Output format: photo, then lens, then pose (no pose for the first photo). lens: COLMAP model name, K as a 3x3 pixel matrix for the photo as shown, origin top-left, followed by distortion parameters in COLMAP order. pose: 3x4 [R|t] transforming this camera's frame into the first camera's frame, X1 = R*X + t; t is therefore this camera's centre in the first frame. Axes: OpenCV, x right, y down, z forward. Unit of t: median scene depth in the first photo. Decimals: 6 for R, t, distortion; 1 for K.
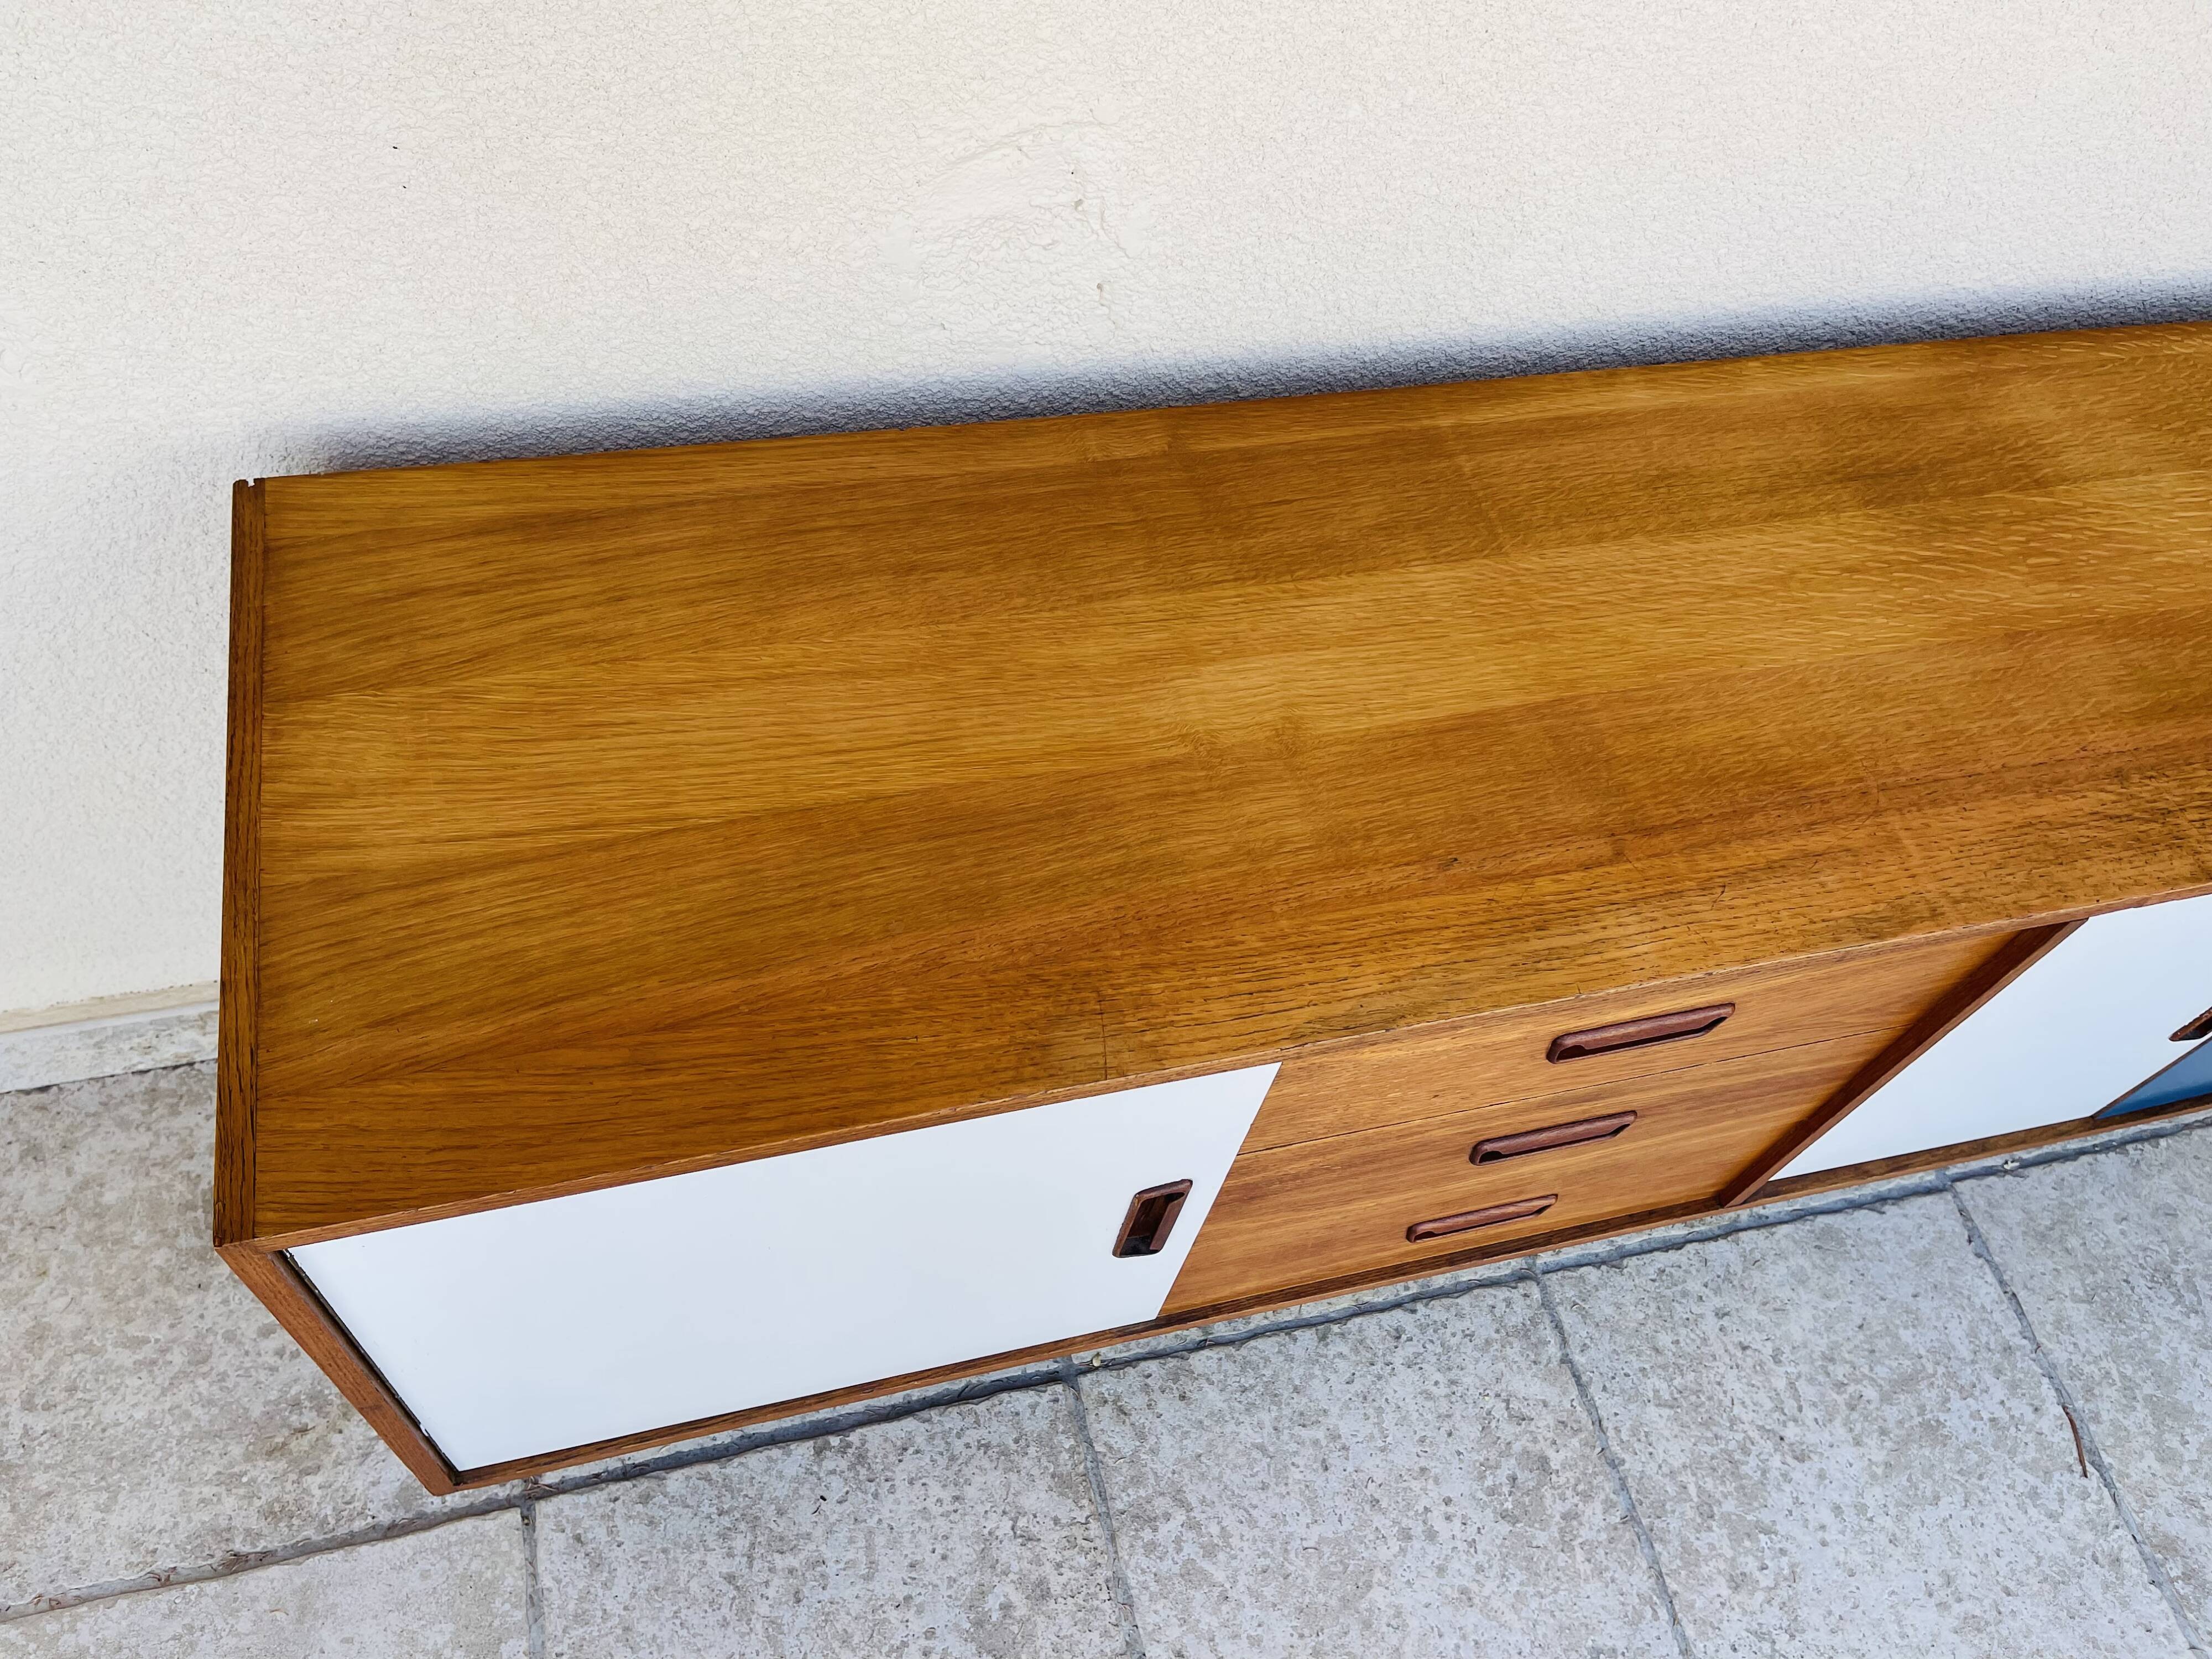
lens RADIAL K [[1668.3, 0, 1097.9], [0, 1668.3, 824.2], [0, 0, 1]] dist [0.075423, -0.094603]
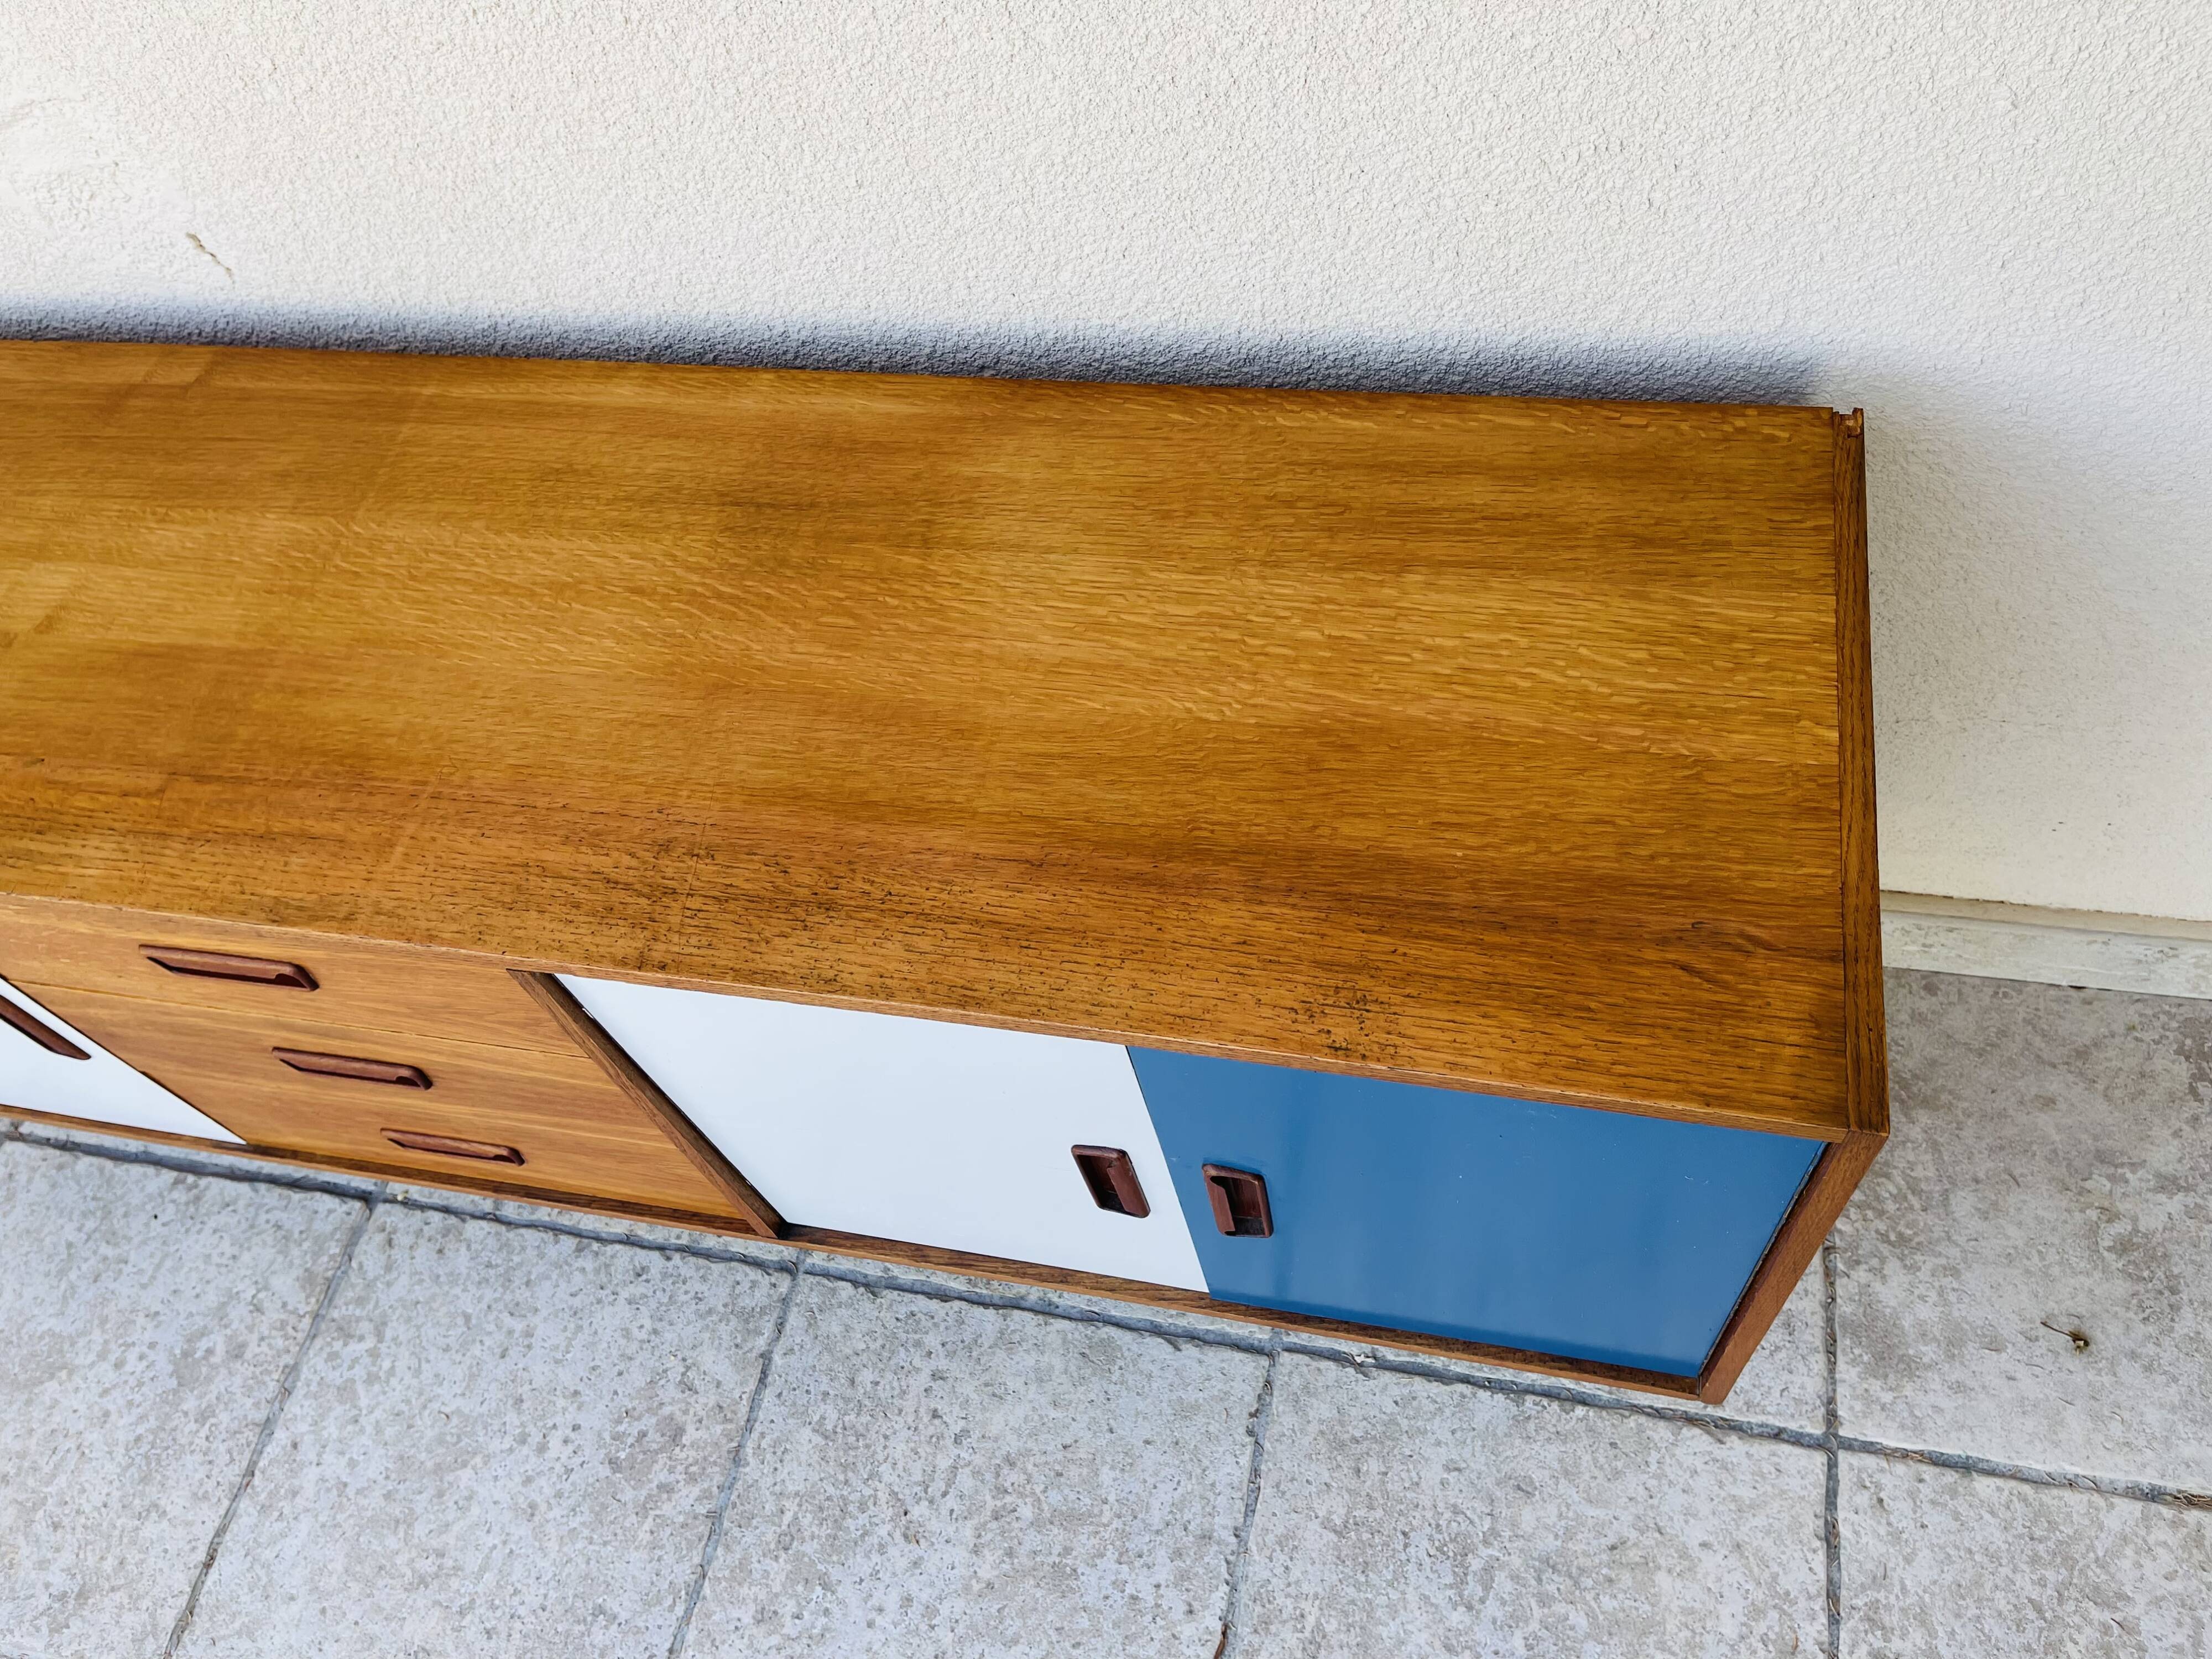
lens RADIAL K [[1668.3, 0, 1111.1], [0, 1668.3, 820.9], [0, 0, 1]] dist [0.075423, -0.094603]
pose [[0.863836, 0.229755, -0.448330, 0.942336], [-0.219015, 0.972719, 0.076493, -0.127953], [0.453673, 0.032114, 0.890589, 0.217417]]
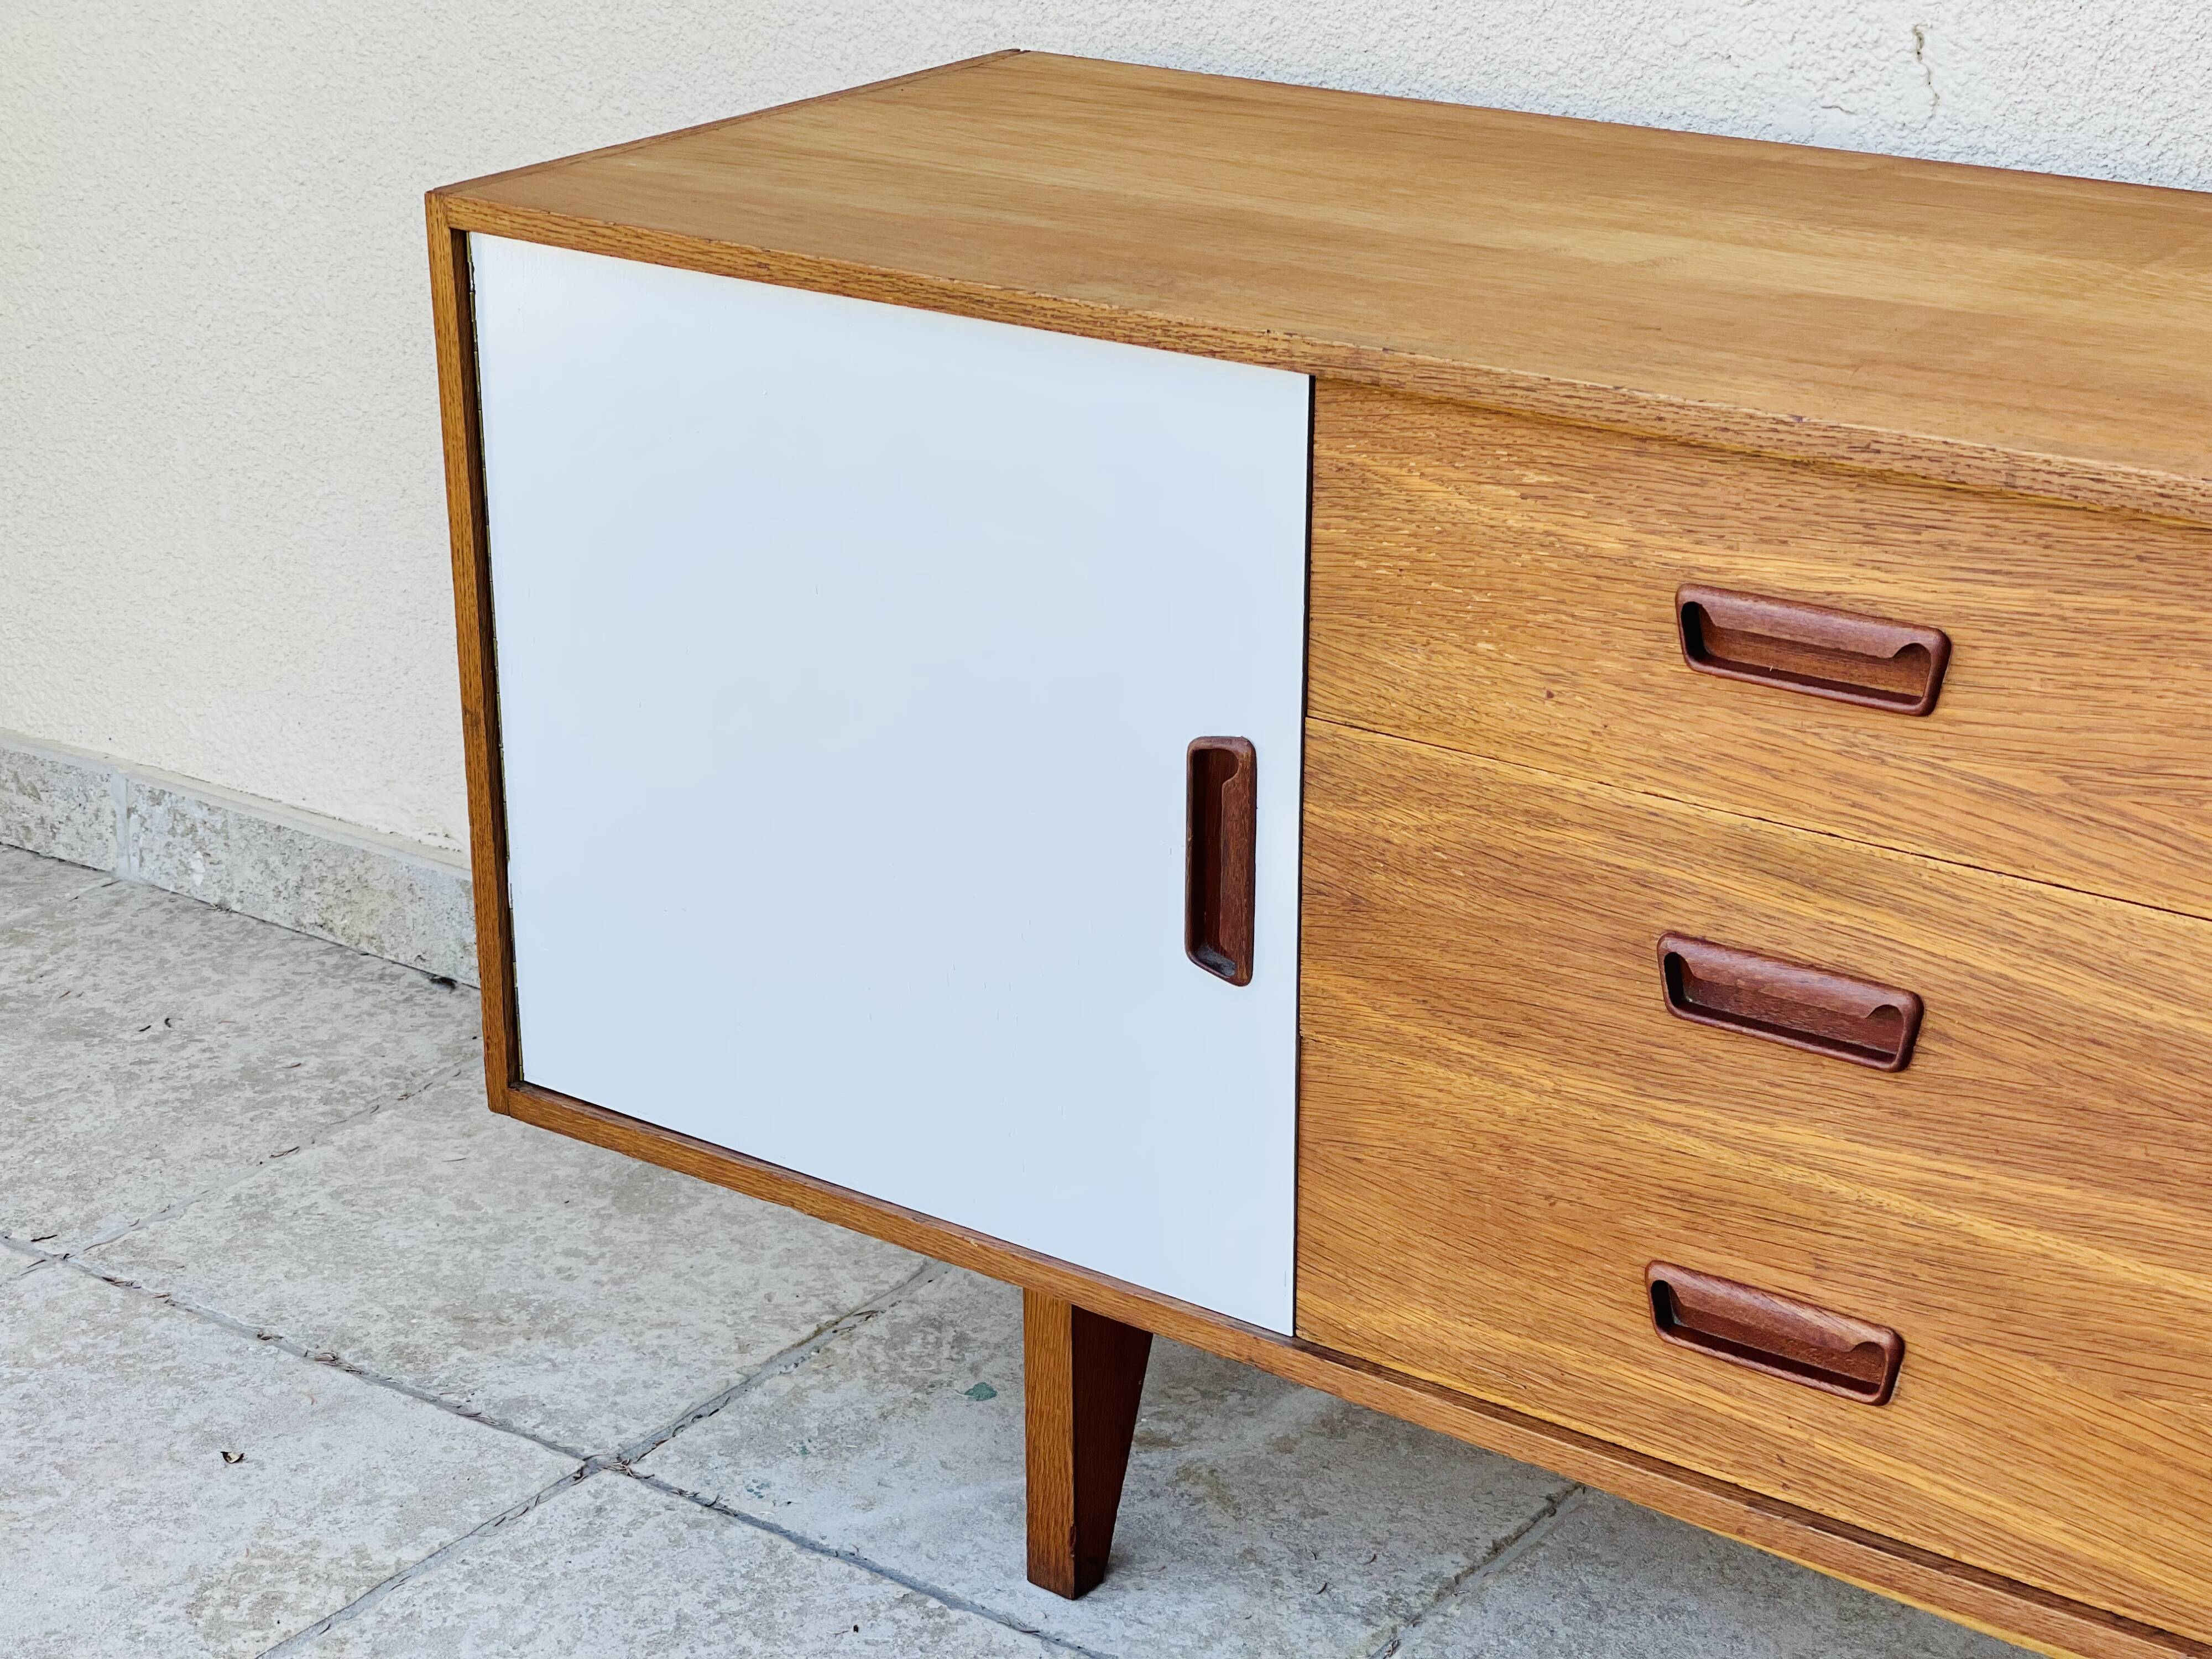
lens RADIAL K [[4102.8, 0, 1112.8], [0, 4102.8, 818.6], [0, 0, 1]] dist [0.190097, 0.000000]
pose [[0.626997, 0.151266, -0.764195, 1.048289], [-0.595772, 0.725149, -0.345275, 0.671021], [0.501926, 0.671772, 0.544786, 0.011466]]
